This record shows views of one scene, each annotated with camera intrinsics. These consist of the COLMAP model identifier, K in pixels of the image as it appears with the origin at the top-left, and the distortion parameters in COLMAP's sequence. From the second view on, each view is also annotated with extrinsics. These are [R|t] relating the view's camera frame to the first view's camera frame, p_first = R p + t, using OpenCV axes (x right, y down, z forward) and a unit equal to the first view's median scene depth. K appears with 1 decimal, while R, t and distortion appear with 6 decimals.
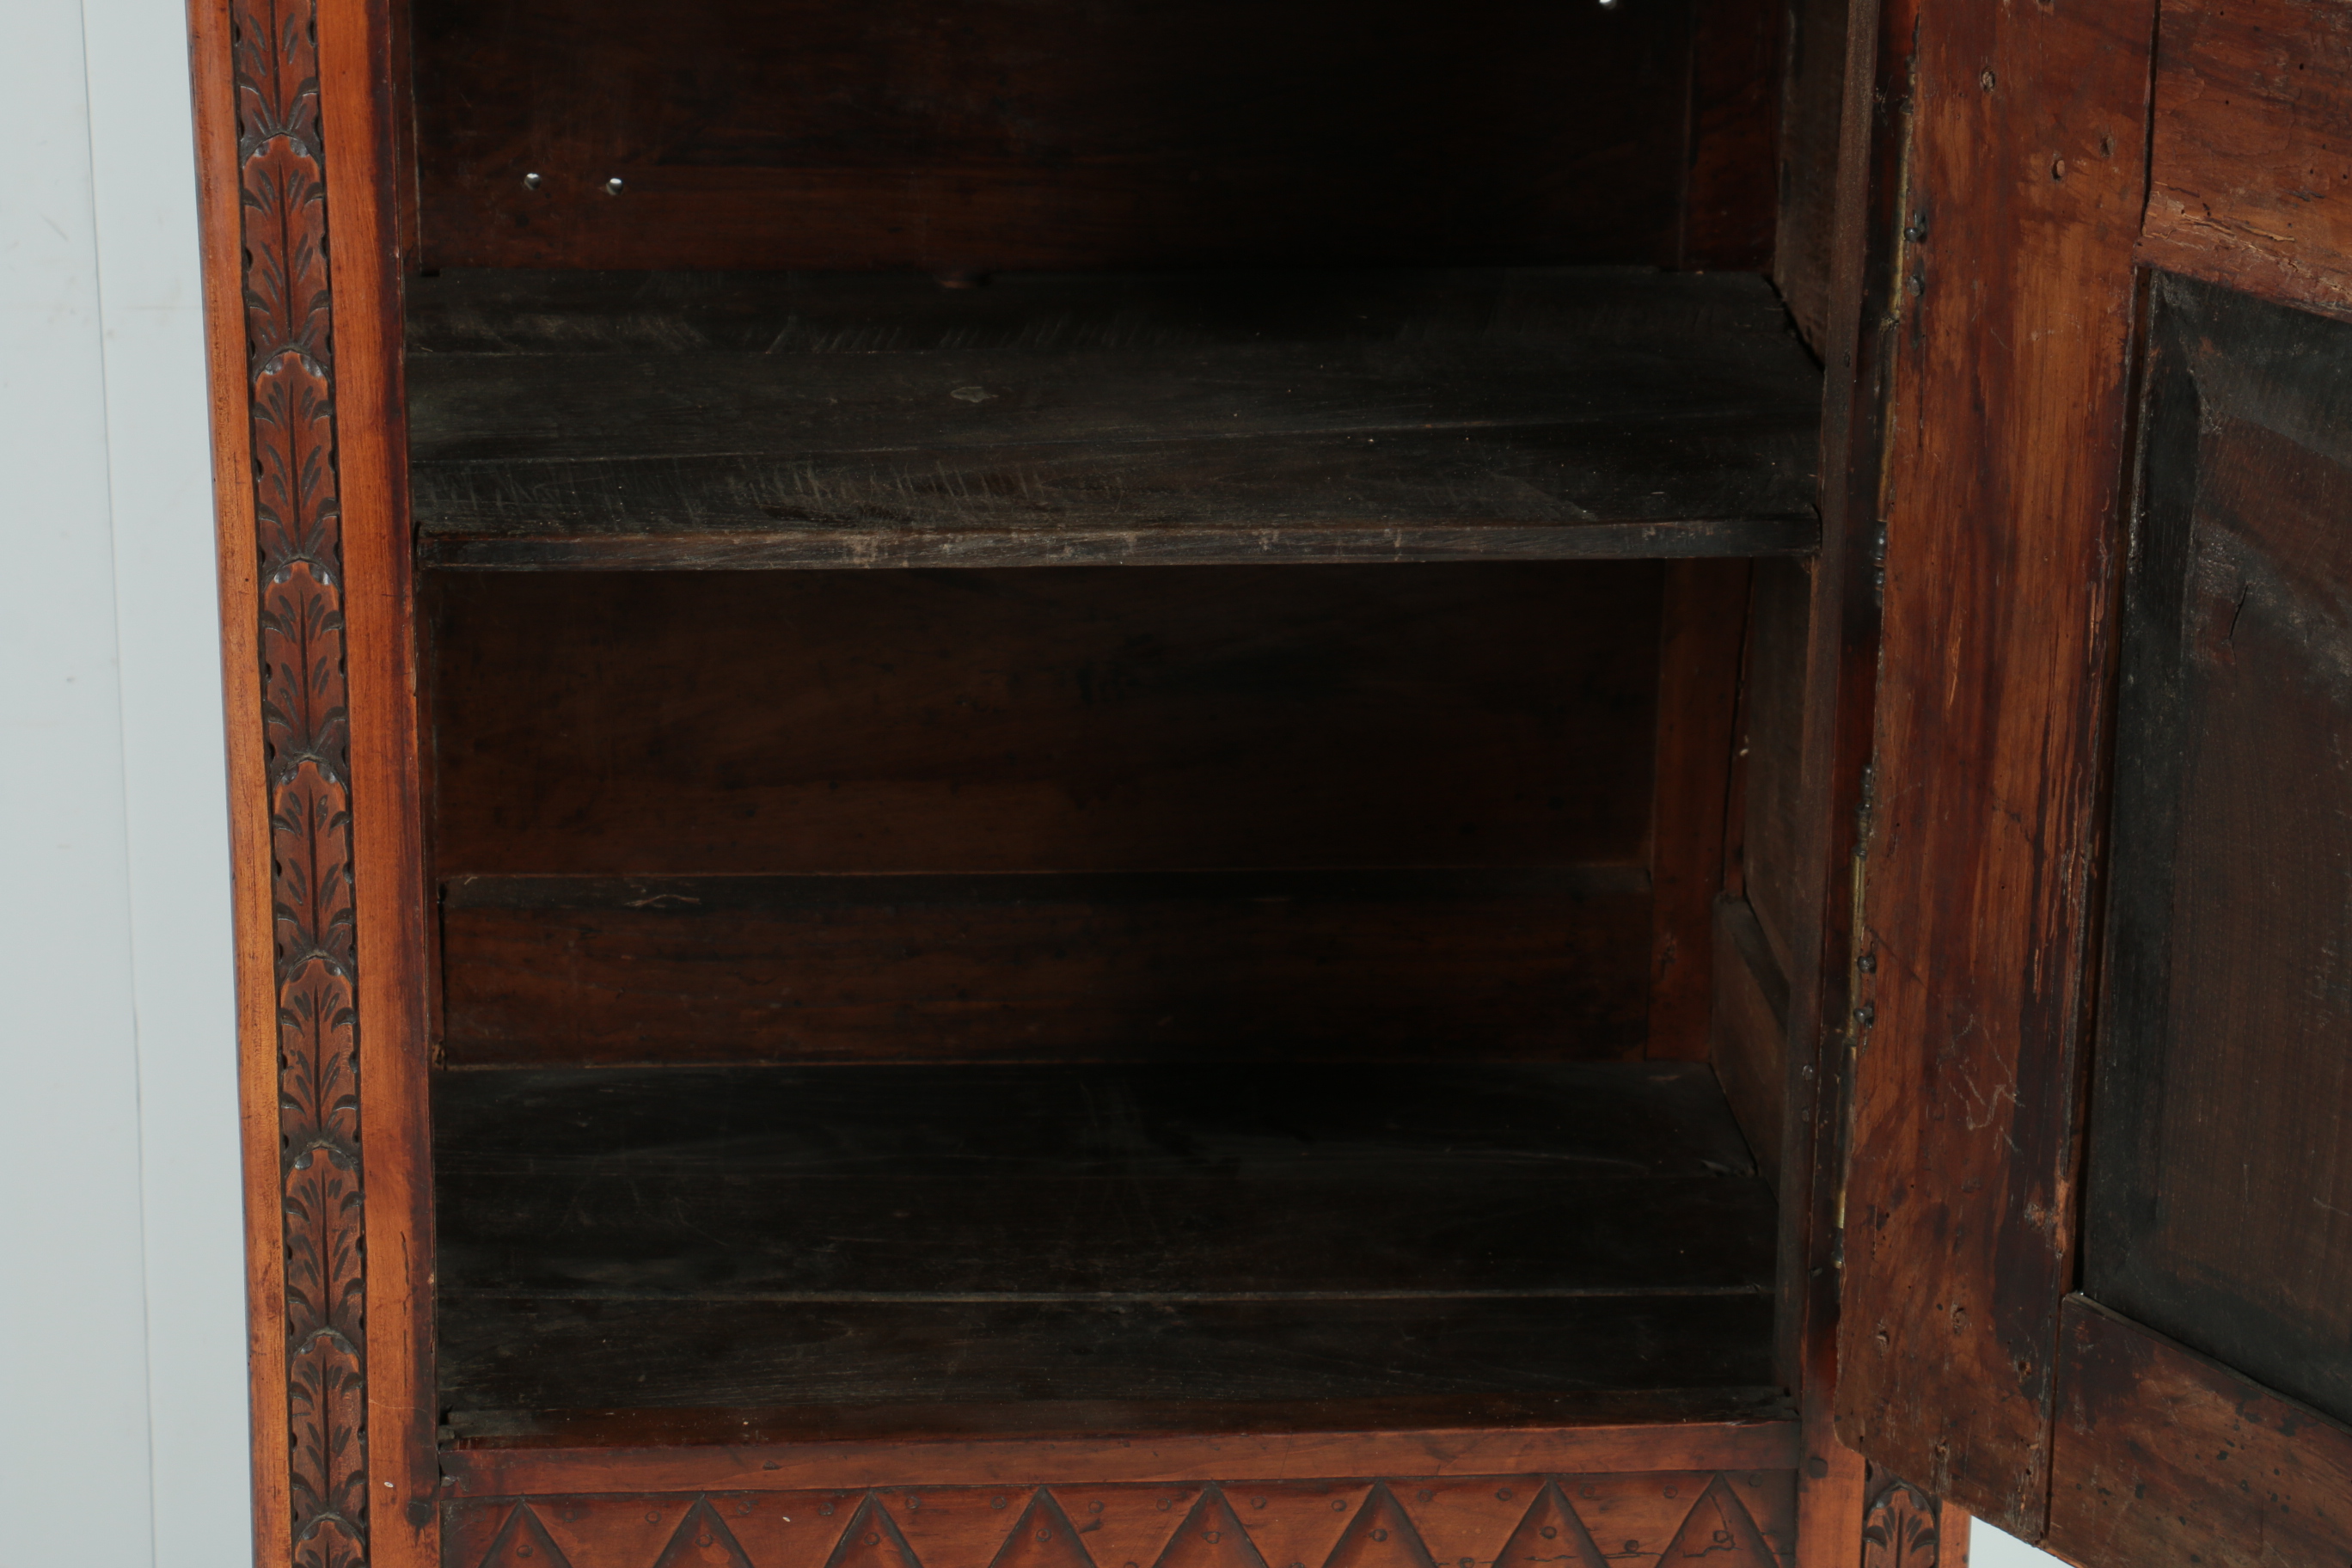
lens RADIAL K [[5613.0, 0, 1179.2], [0, 5613.0, 802.3], [0, 0, 1]] dist [0.343917, 0.000000]
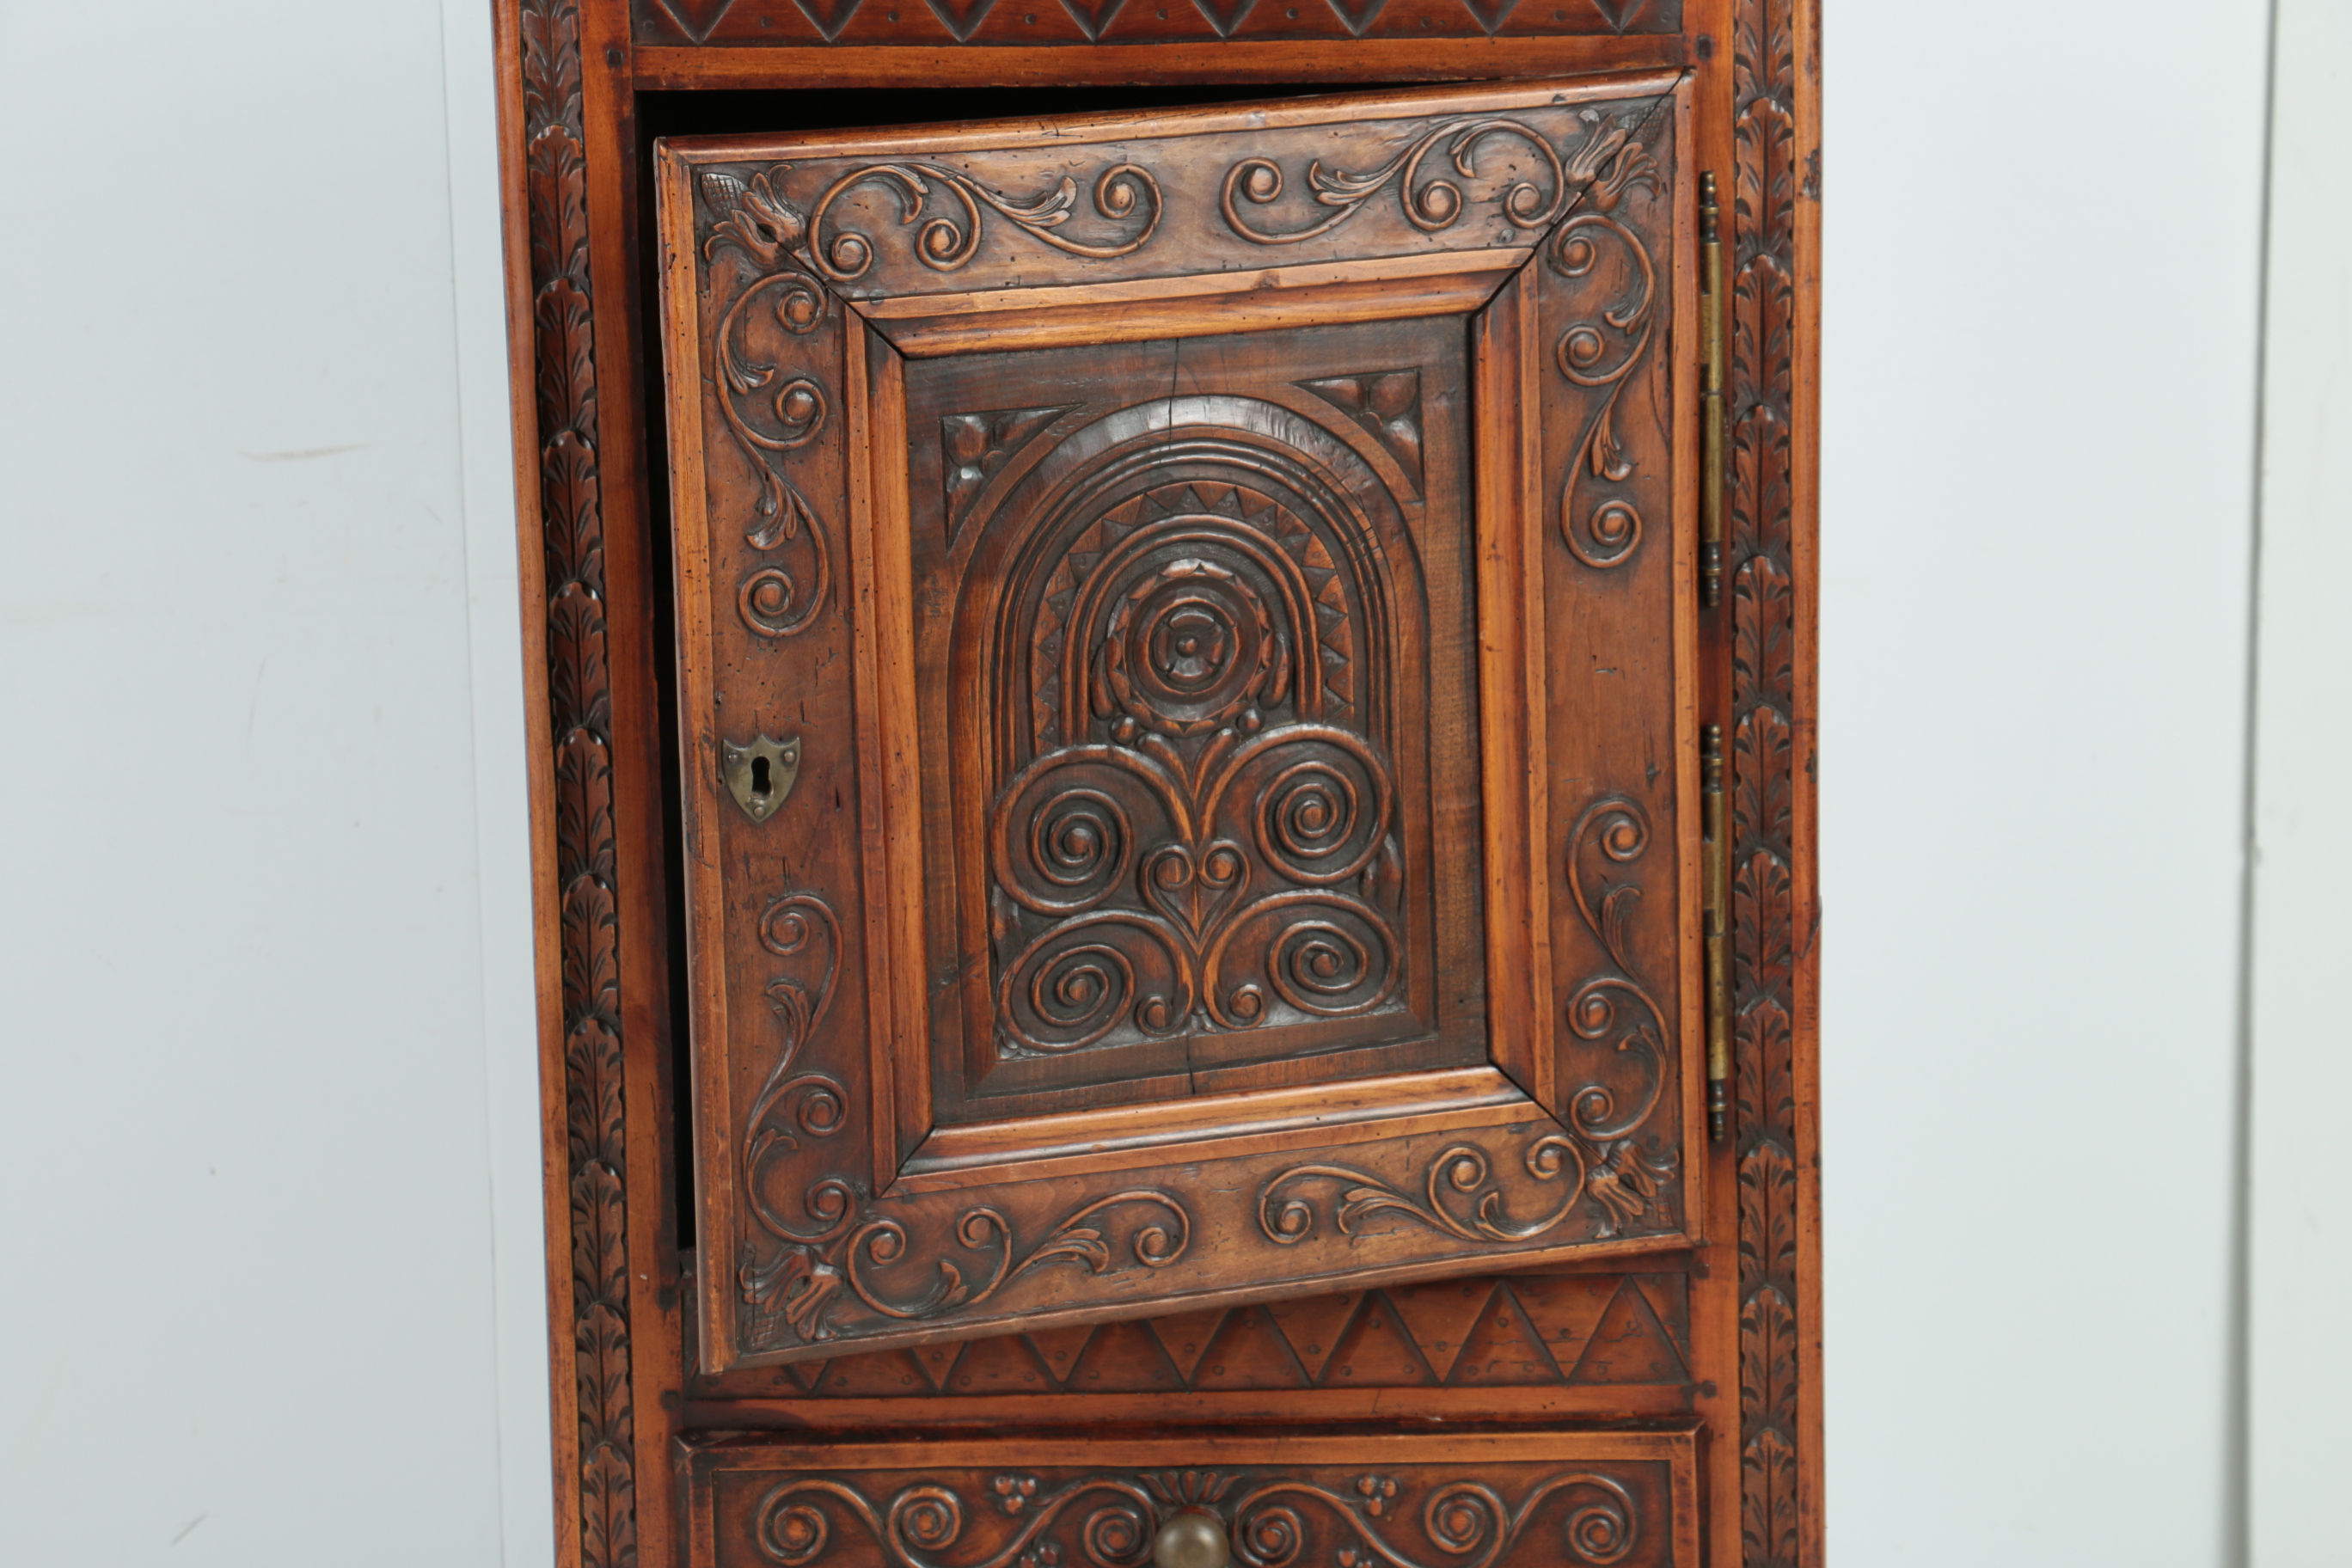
lens RADIAL K [[6791.8, 0, 1190.3], [0, 6791.8, 891.4], [0, 0, 1]] dist [0.541605, 0.000000]
pose [[0.995540, -0.014547, -0.093210, 0.147275], [0.002892, 0.992282, -0.123966, 0.233361], [0.094294, 0.123144, 0.987899, -0.626196]]
